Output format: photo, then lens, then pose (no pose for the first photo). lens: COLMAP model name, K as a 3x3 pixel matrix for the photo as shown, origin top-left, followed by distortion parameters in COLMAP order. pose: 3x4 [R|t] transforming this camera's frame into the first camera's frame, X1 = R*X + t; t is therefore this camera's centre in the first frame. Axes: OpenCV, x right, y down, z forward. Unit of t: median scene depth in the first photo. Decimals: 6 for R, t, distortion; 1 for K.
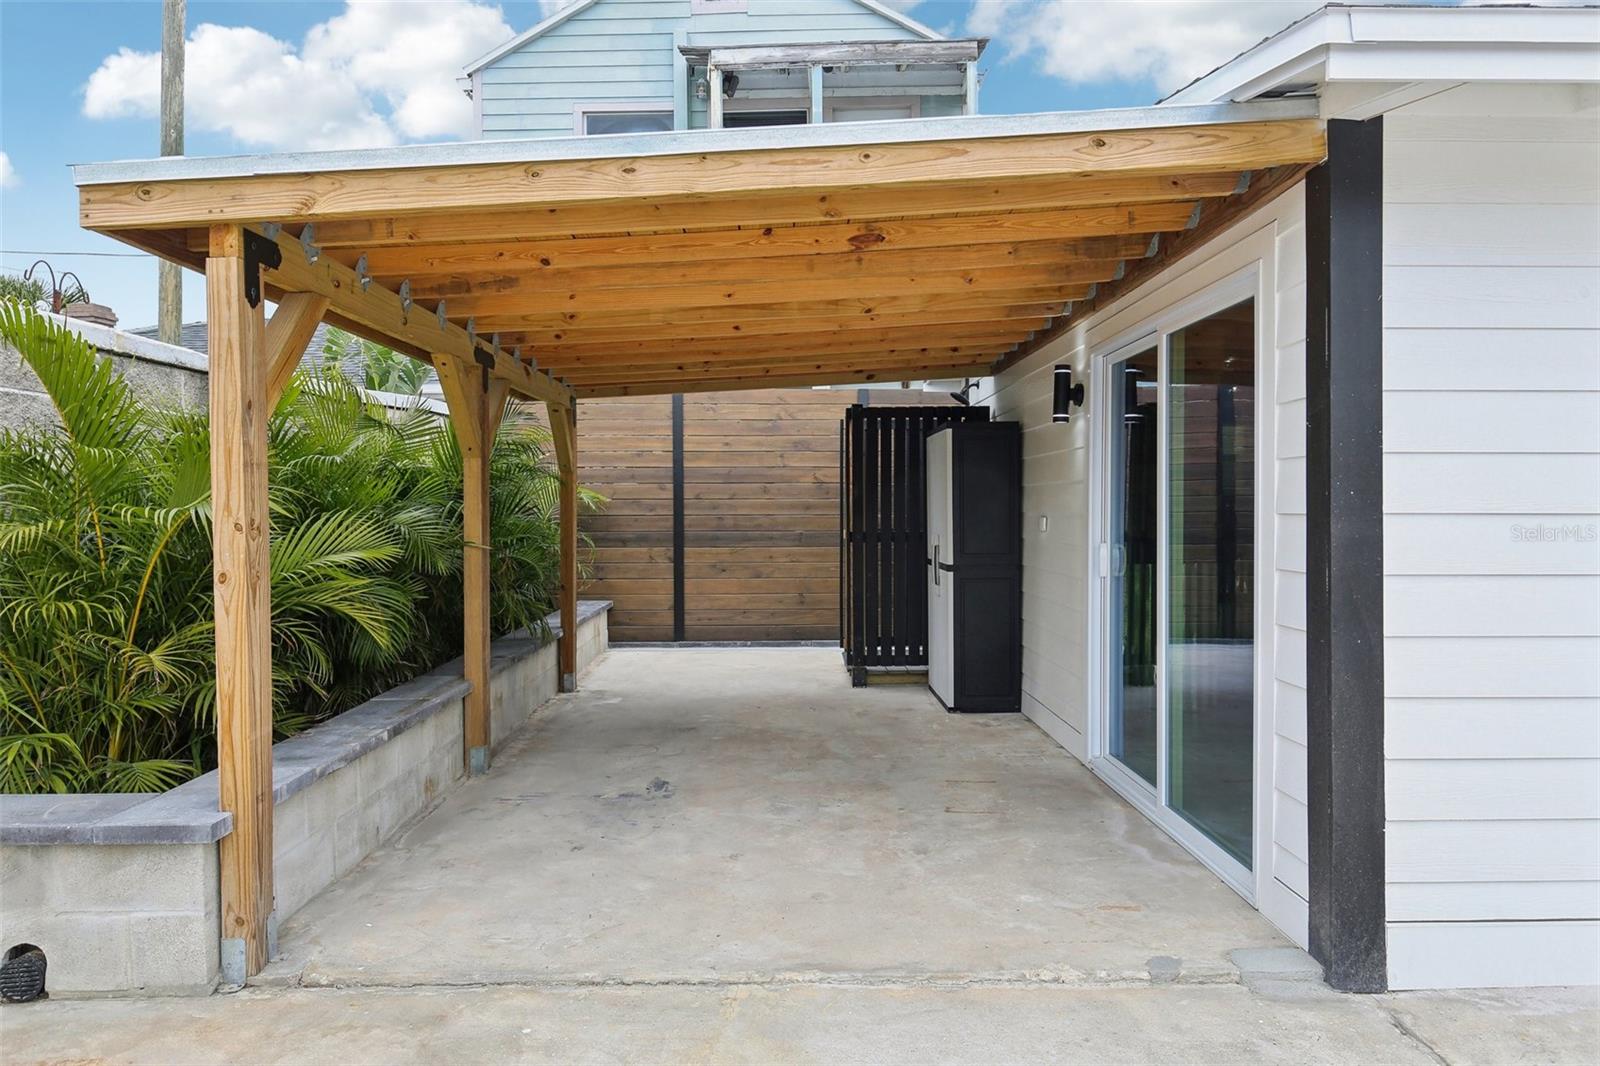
lens RADIAL K [[1037.3, 0, 800.0], [0, 1037.3, 533.0], [0, 0, 1]] dist [0.003518, -0.001004]
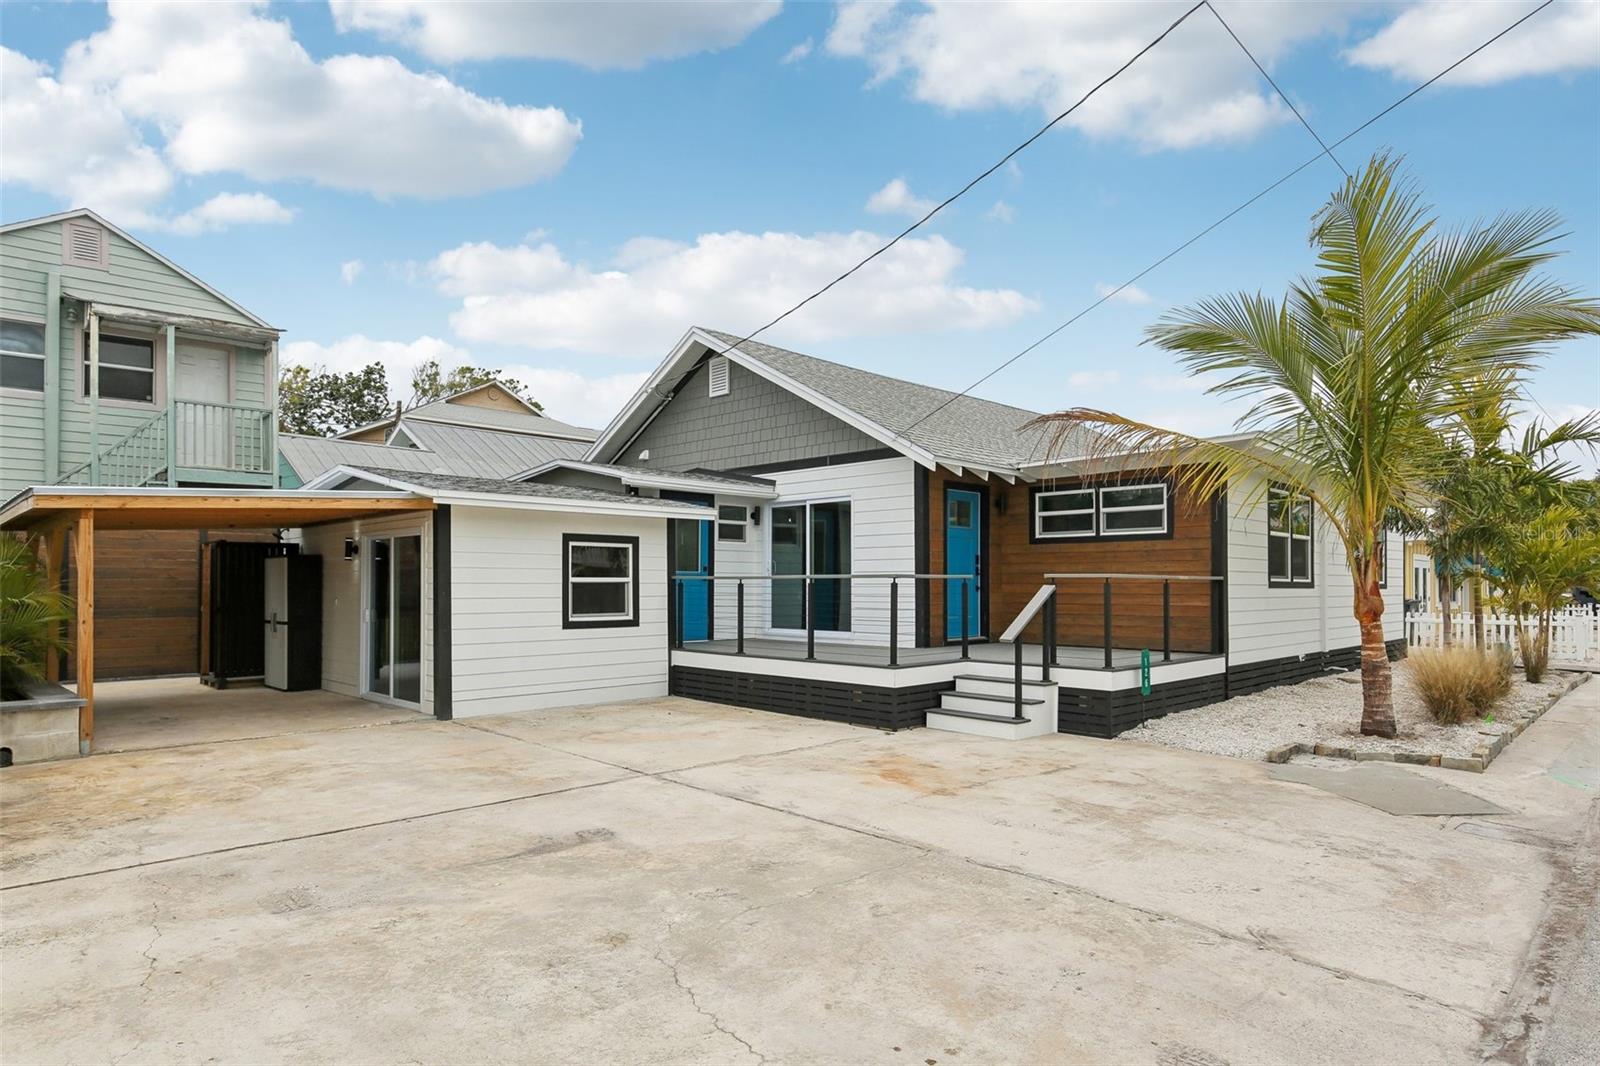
lens RADIAL K [[916.4, 0, 789.7], [0, 916.4, 569.9], [0, 0, 1]] dist [-0.002671, -0.002270]
pose [[0.720102, 0.015015, 0.693706, -0.509559], [0.013685, 0.999264, -0.035835, 0.008043], [-0.693733, 0.035298, 0.719367, -1.312293]]
